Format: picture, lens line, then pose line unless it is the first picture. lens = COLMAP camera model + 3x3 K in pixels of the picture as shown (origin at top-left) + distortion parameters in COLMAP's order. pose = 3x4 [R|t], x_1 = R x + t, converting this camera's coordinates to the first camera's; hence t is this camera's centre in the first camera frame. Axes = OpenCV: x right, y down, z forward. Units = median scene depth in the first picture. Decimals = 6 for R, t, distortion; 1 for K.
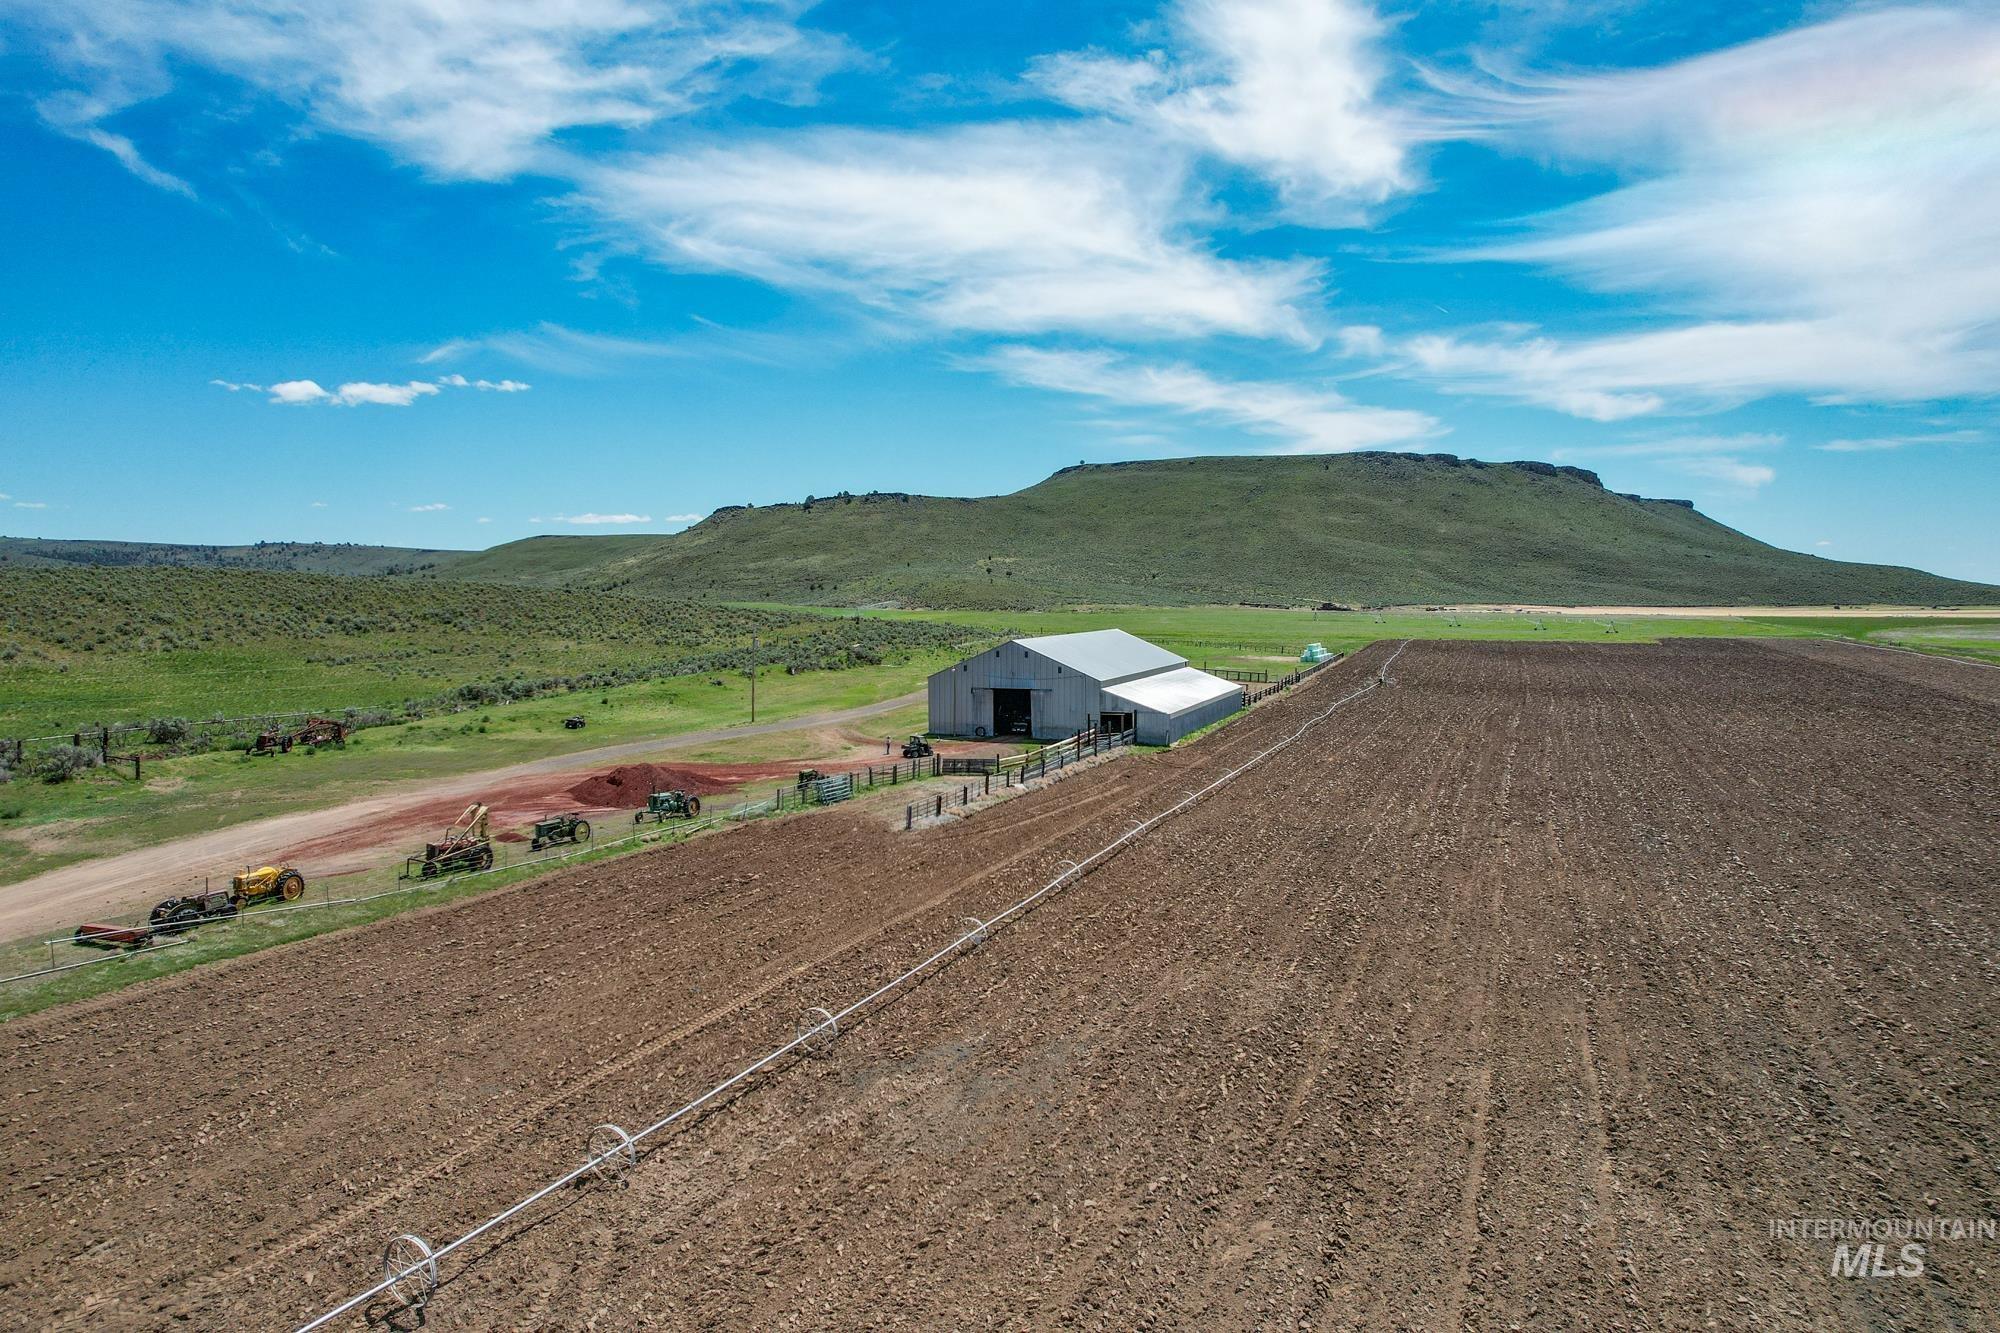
lens RADIAL K [[1261.2, 0, 1008.4], [0, 1261.2, 676.3], [0, 0, 1]] dist [-0.034633, 0.018114]
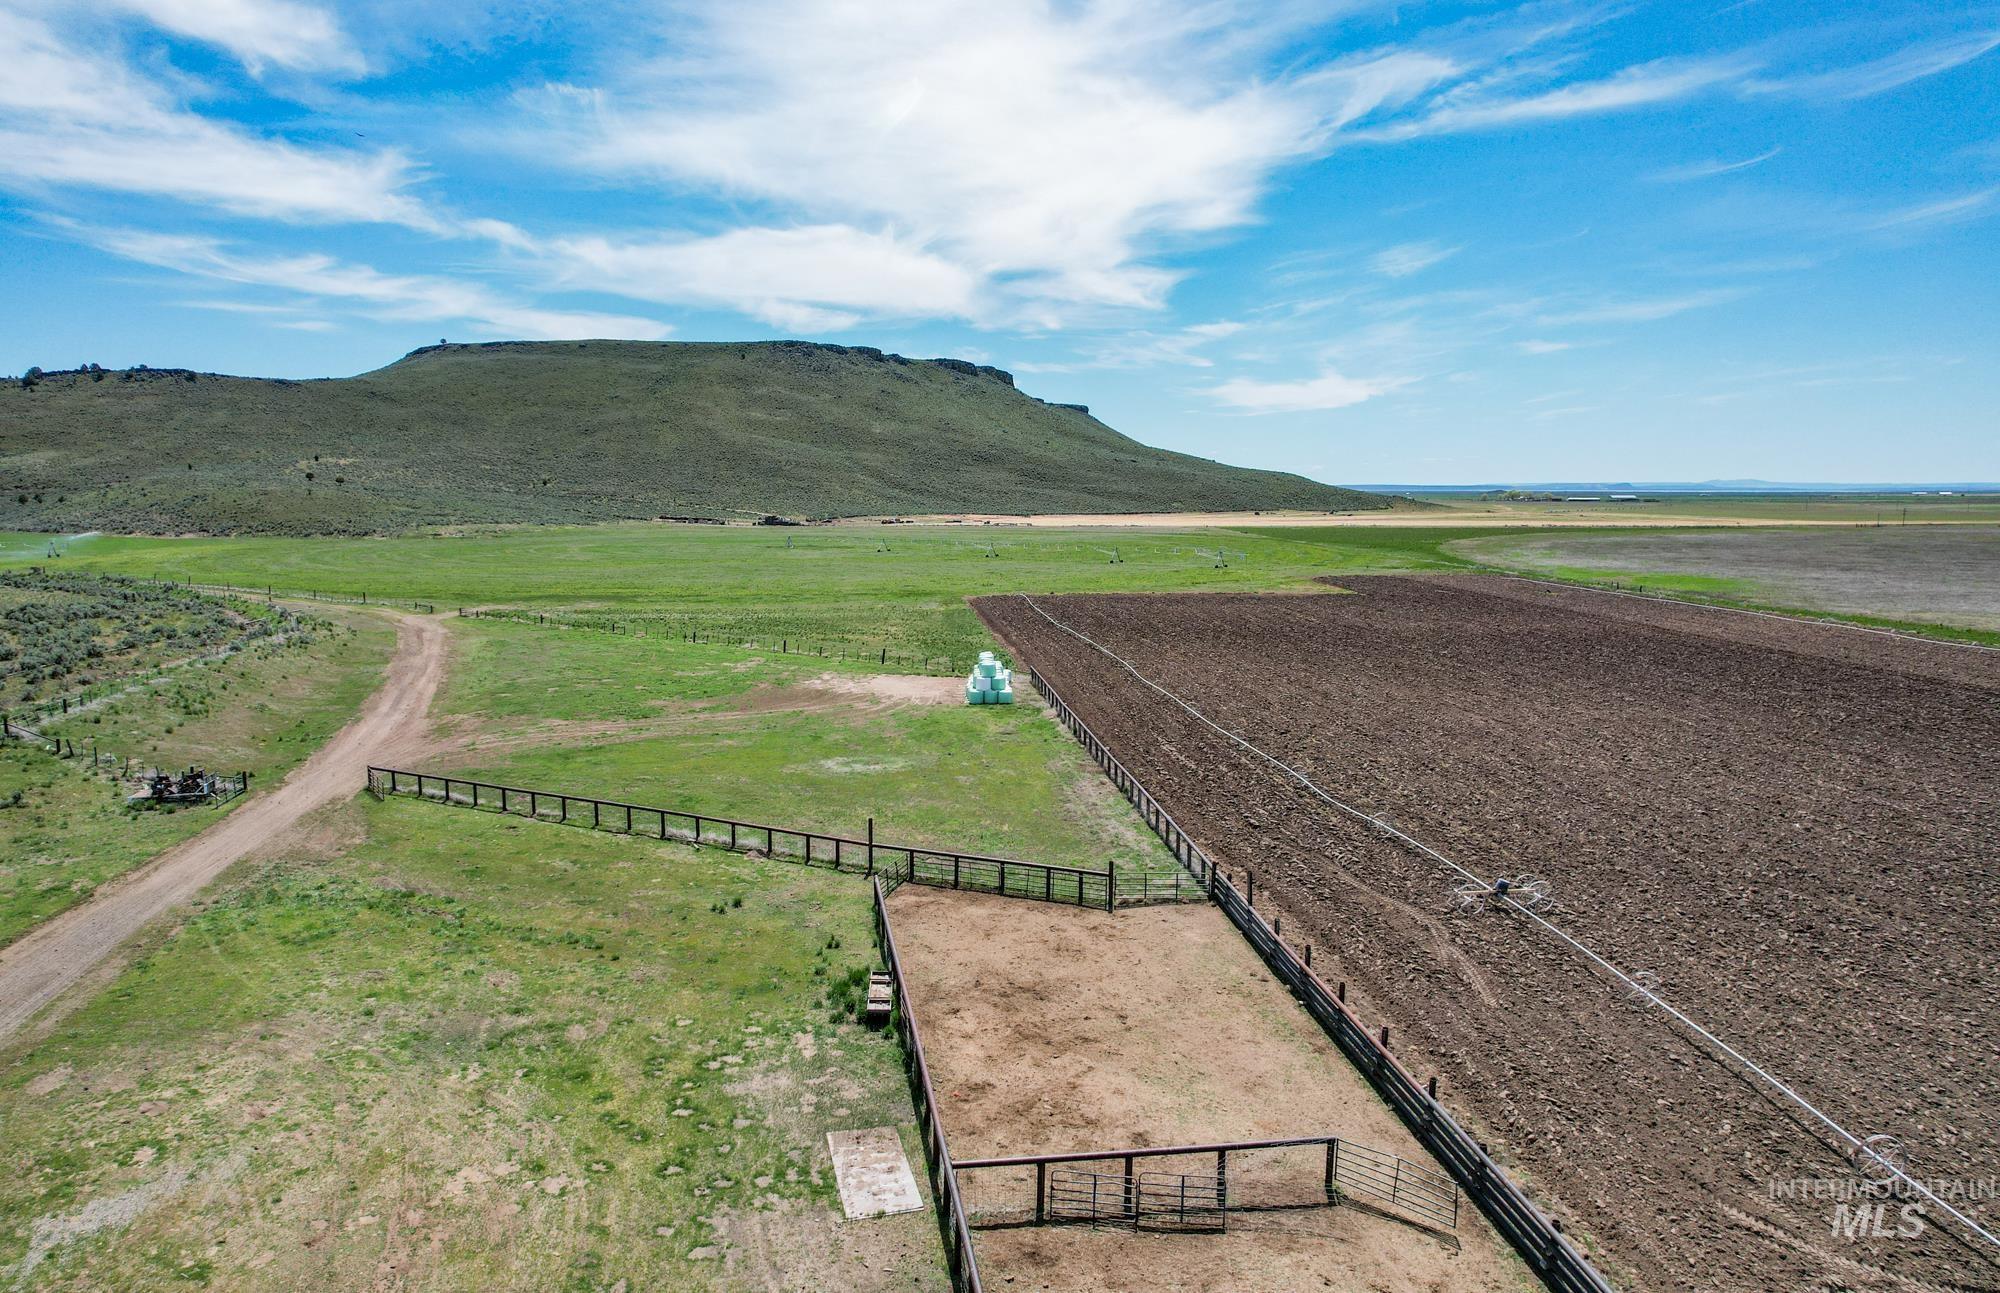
lens RADIAL K [[1291.1, 0, 1002.9], [0, 1291.1, 641.3], [0, 0, 1]] dist [-0.055632, 0.057945]
pose [[0.895255, -0.052876, 0.442405, 0.008530], [0.031713, 0.997977, 0.055103, -0.011935], [-0.444424, -0.035301, 0.895121, 0.115210]]
